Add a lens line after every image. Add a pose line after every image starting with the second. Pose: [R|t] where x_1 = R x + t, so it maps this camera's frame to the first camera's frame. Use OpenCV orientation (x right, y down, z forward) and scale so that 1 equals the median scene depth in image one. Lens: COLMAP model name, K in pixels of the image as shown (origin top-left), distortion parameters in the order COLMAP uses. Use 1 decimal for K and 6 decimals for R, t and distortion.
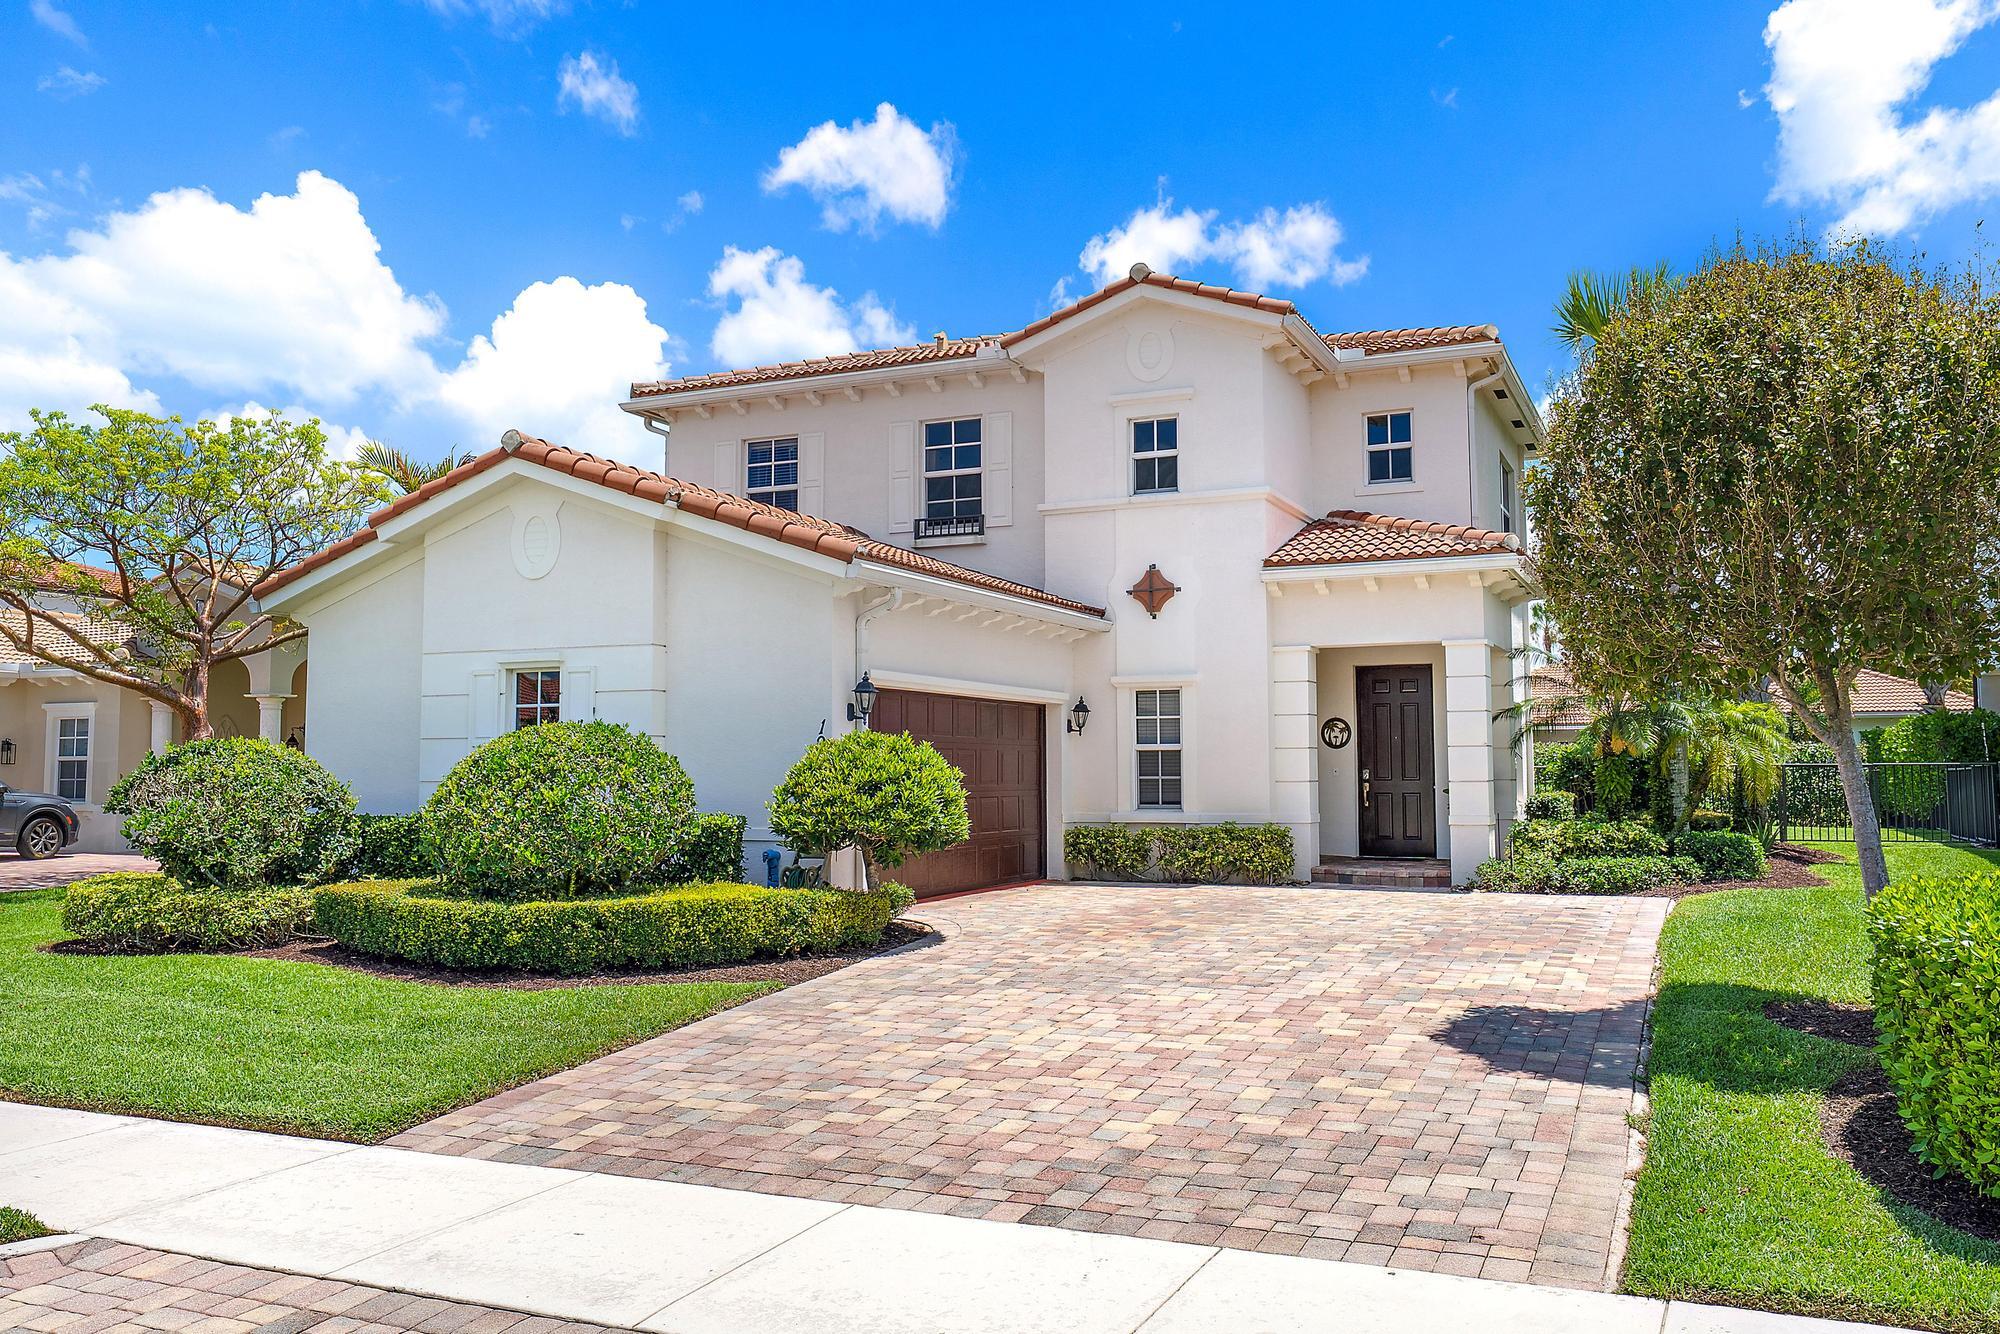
lens RADIAL K [[1576.6, 0, 1000.0], [0, 1576.6, 667.0], [0, 0, 1]] dist [0.000839, -0.001308]
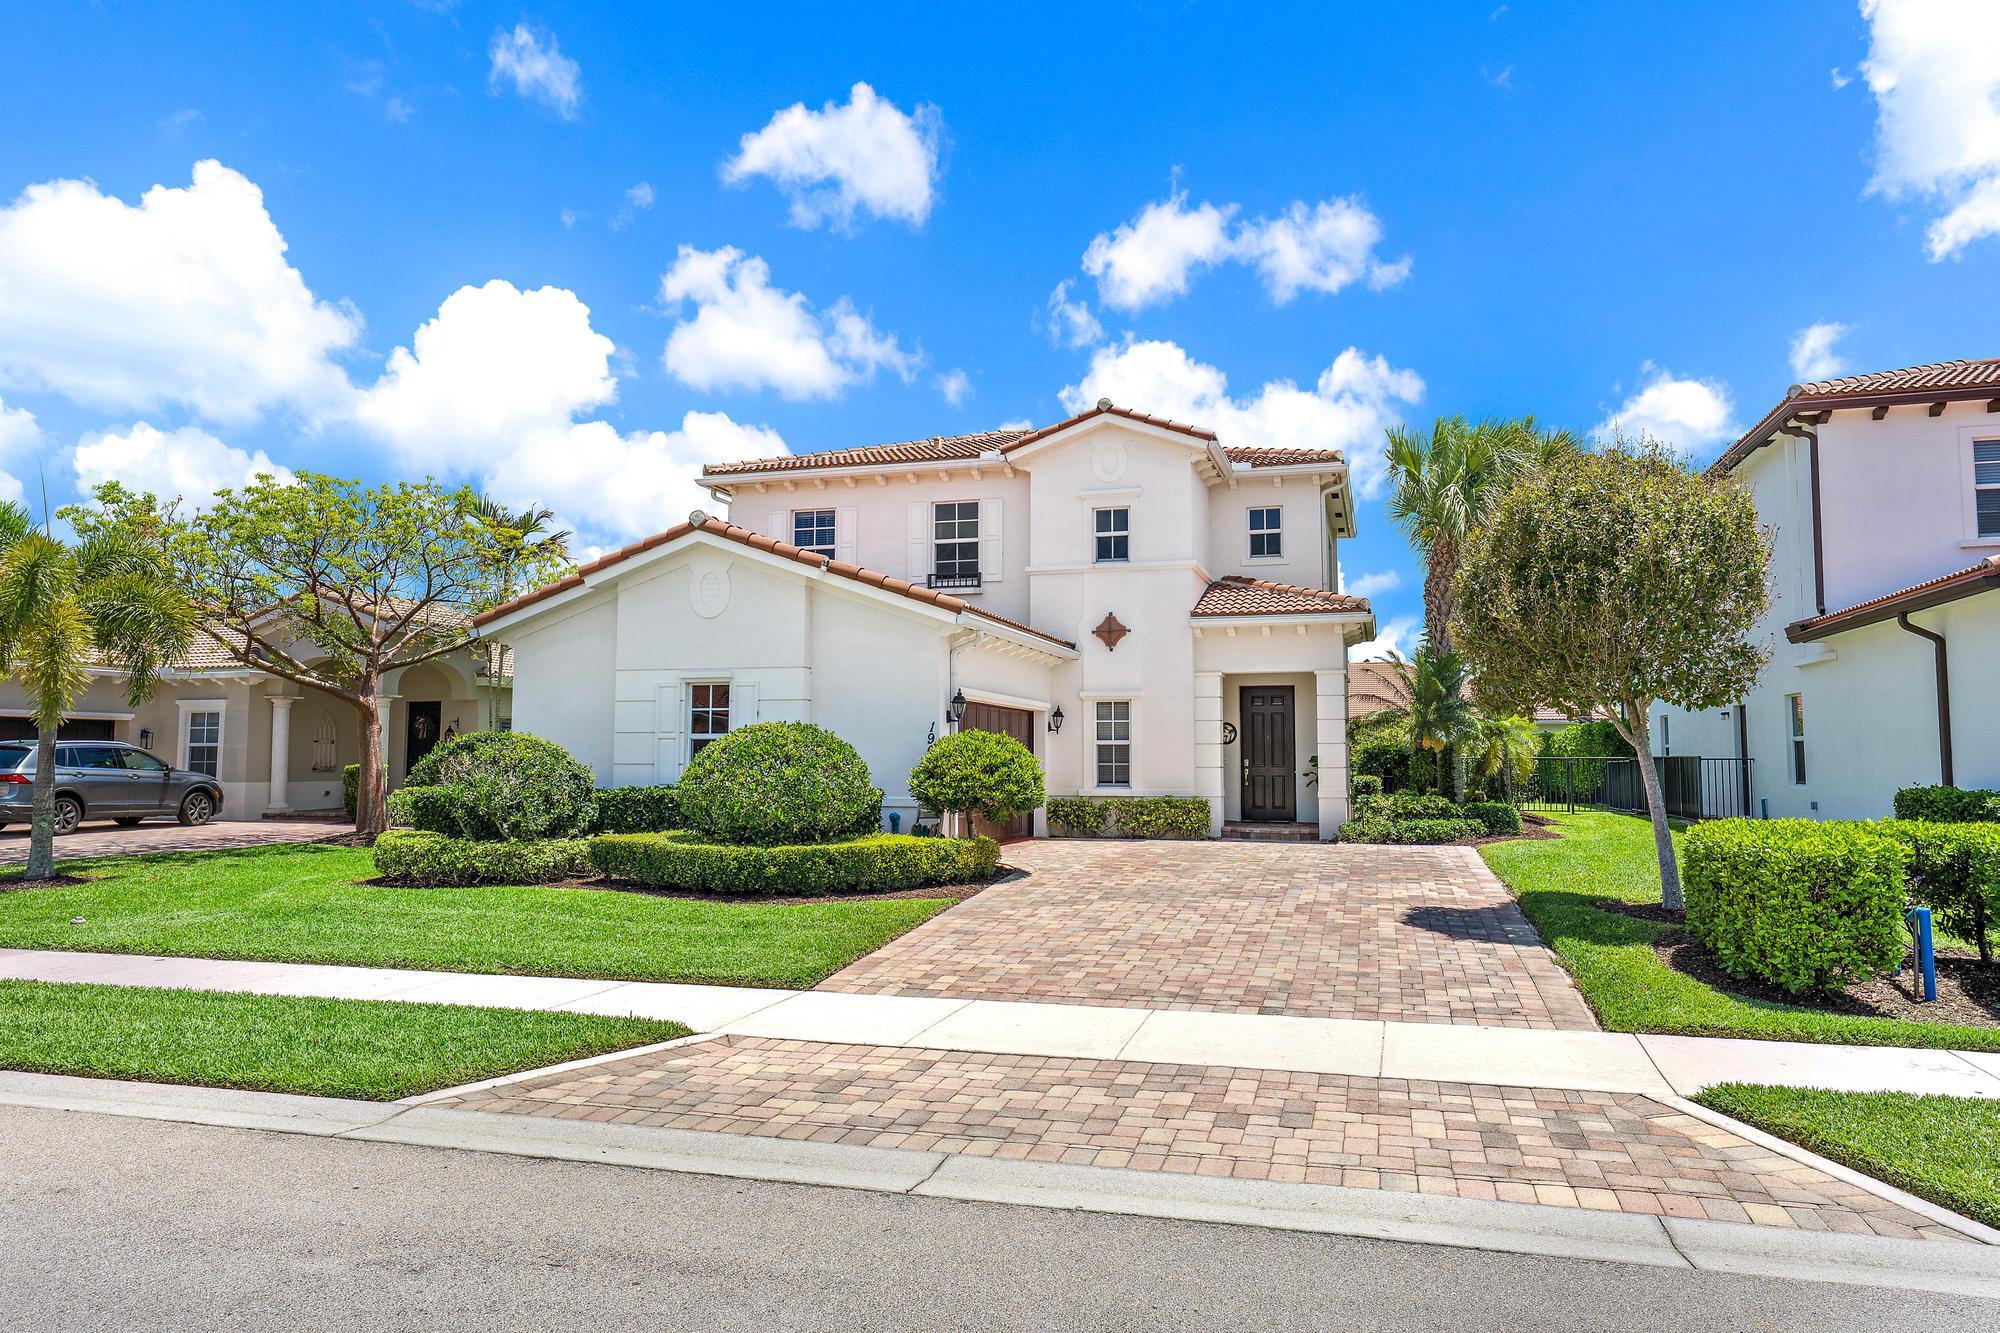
lens RADIAL K [[1292.0, 0, 1000.0], [0, 1292.0, 666.5], [0, 0, 1]] dist [0.000989, 0.000211]
pose [[0.990678, 0.015550, 0.135331, -0.175764], [-0.014639, 0.999863, -0.007725, -0.007363], [-0.135433, 0.005672, 0.990770, -0.144201]]
